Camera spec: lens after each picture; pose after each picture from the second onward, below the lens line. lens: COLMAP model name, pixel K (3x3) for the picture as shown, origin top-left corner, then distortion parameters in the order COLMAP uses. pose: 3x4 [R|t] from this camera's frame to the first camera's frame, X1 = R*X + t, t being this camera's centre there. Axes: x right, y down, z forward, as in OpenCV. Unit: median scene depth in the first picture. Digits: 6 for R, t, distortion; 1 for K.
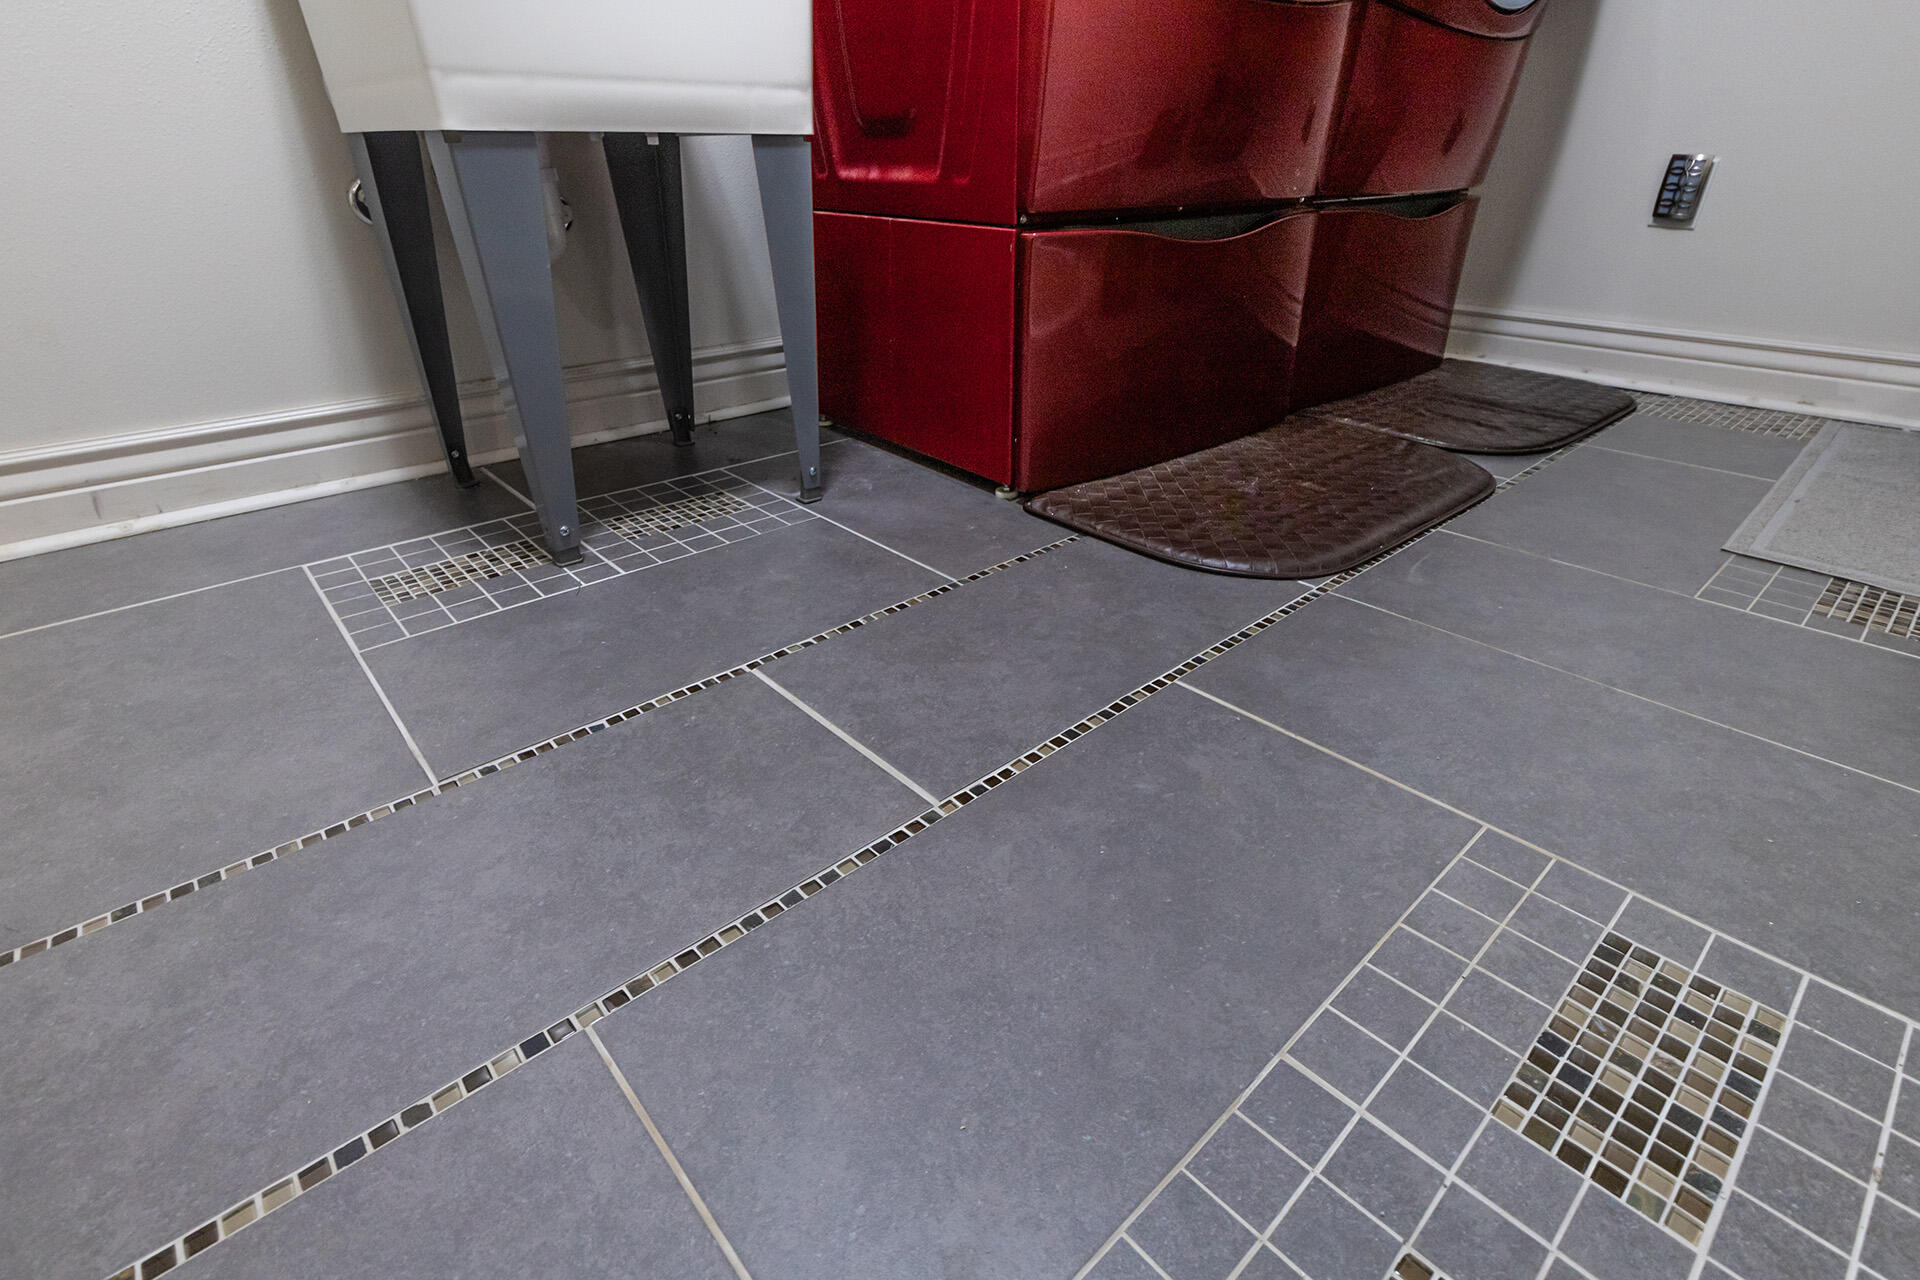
lens RADIAL K [[875.6, 0, 956.9], [0, 875.6, 629.4], [0, 0, 1]] dist [0.003718, 0.001686]
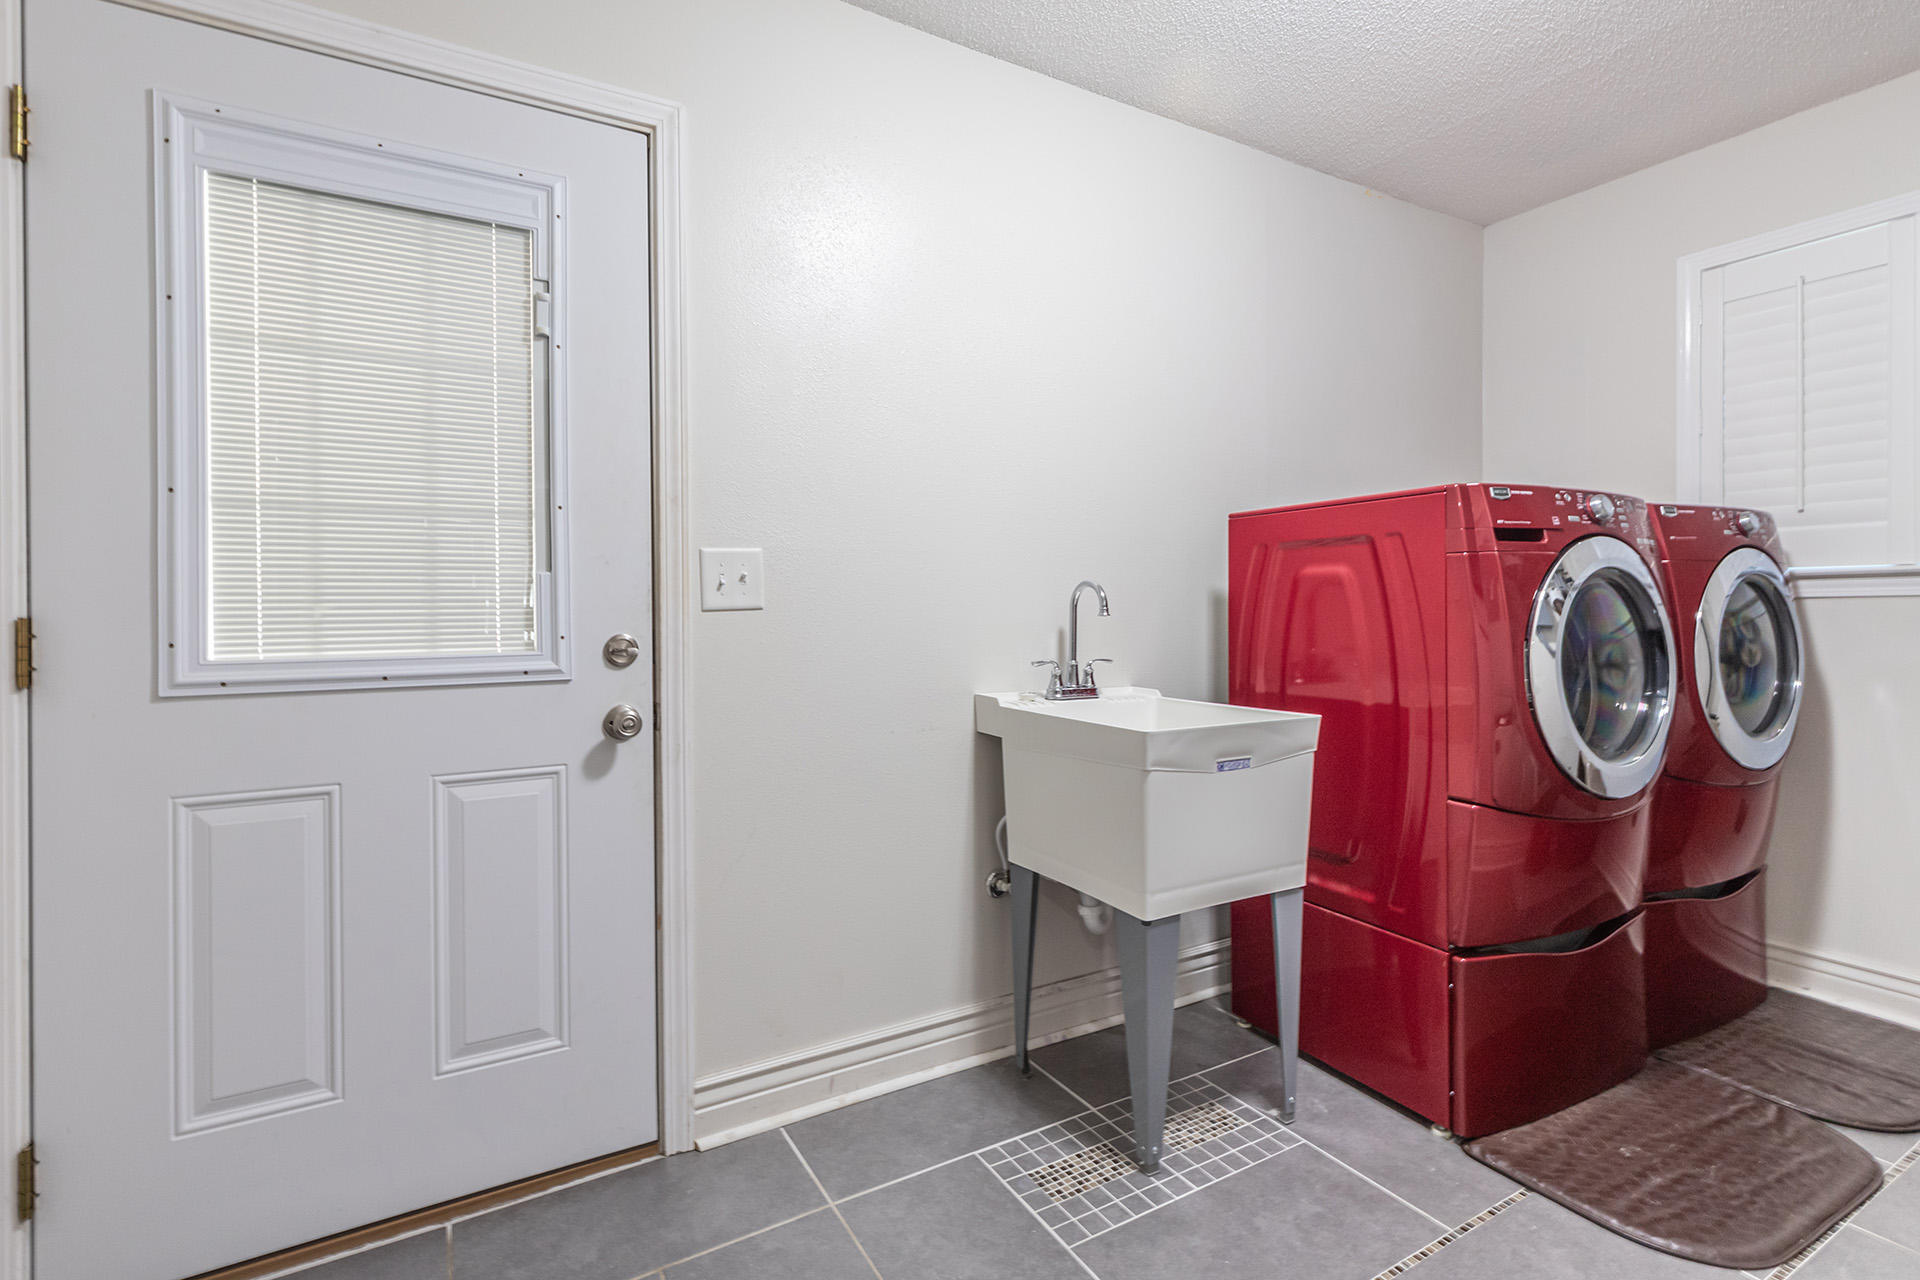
lens RADIAL K [[875.6, 0, 968.6], [0, 875.6, 632.1], [0, 0, 1]] dist [0.003718, 0.001686]
pose [[0.980110, 0.006168, -0.198362, -0.394496], [-0.097684, 0.885046, -0.455139, -0.153782], [0.172752, 0.465463, 0.868044, -0.639084]]
